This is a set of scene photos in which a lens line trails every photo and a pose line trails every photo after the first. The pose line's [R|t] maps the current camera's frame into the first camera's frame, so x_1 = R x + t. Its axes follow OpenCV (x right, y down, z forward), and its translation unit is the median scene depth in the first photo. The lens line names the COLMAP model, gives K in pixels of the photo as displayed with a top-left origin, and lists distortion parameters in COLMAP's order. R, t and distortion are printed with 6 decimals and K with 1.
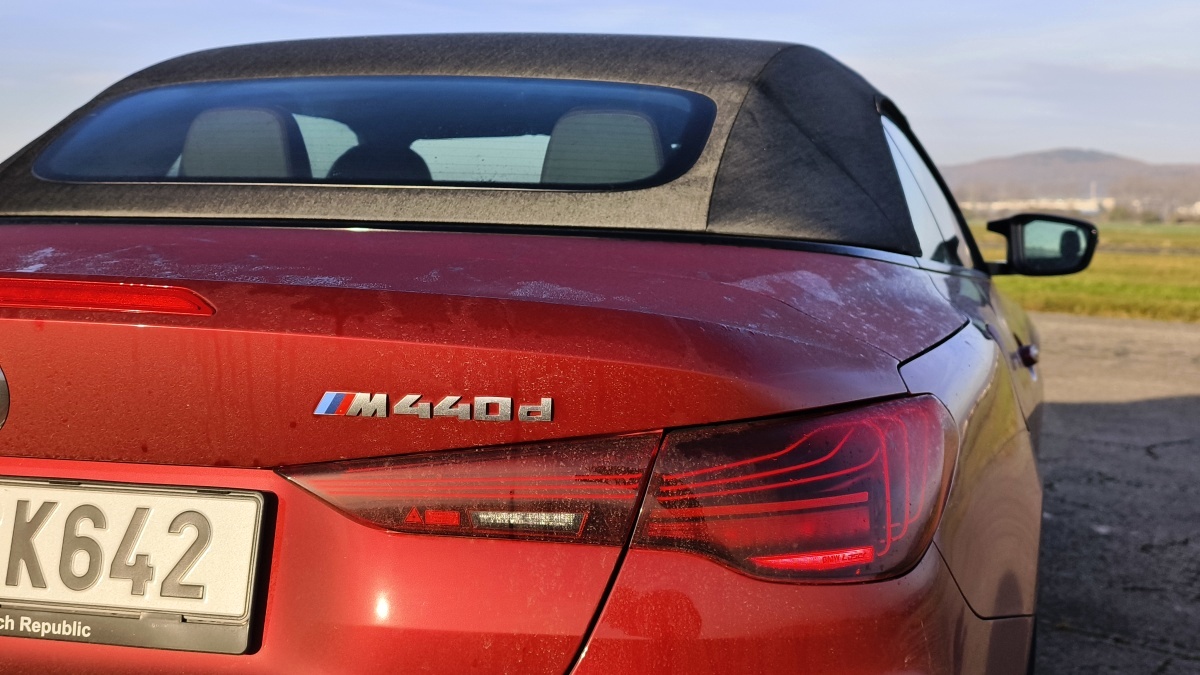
lens RADIAL K [[1733.7, 0, 600.0], [0, 1733.7, 337.5], [0, 0, 1]] dist [0.037879, 0.109484]
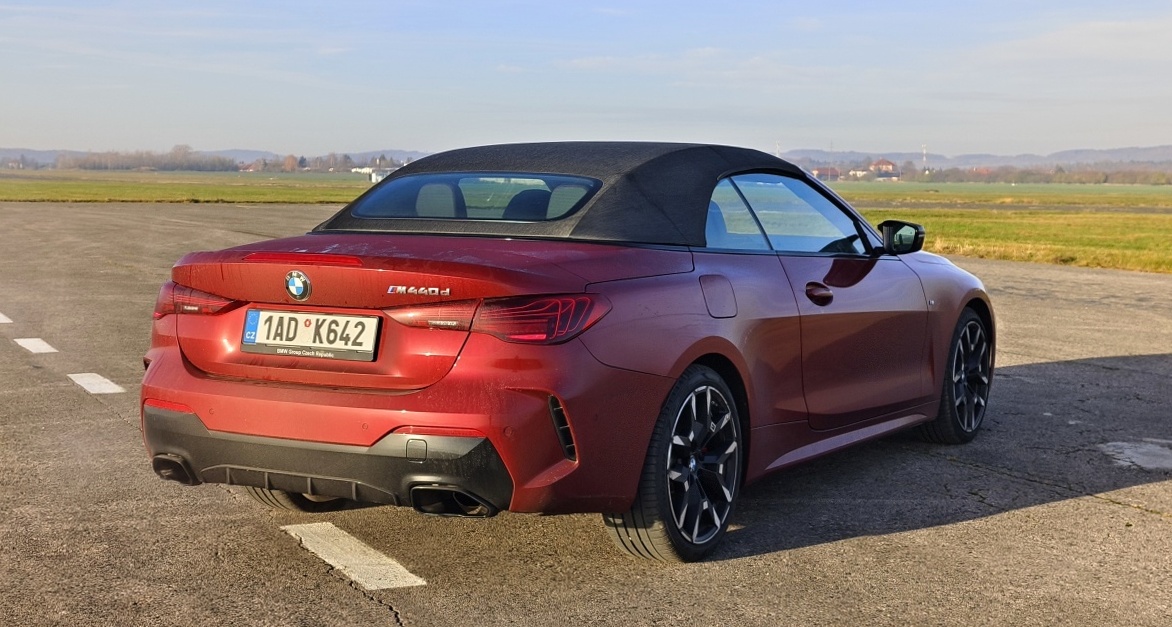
lens RADIAL K [[1648.8, 0, 586.0], [0, 1648.8, 313.5], [0, 0, 1]] dist [0.019683, 0.046903]
pose [[0.964116, 0.015992, -0.264999, 1.065057], [-0.015256, 0.999872, 0.004836, 0.061043], [0.265043, -0.000619, 0.964236, -2.041930]]
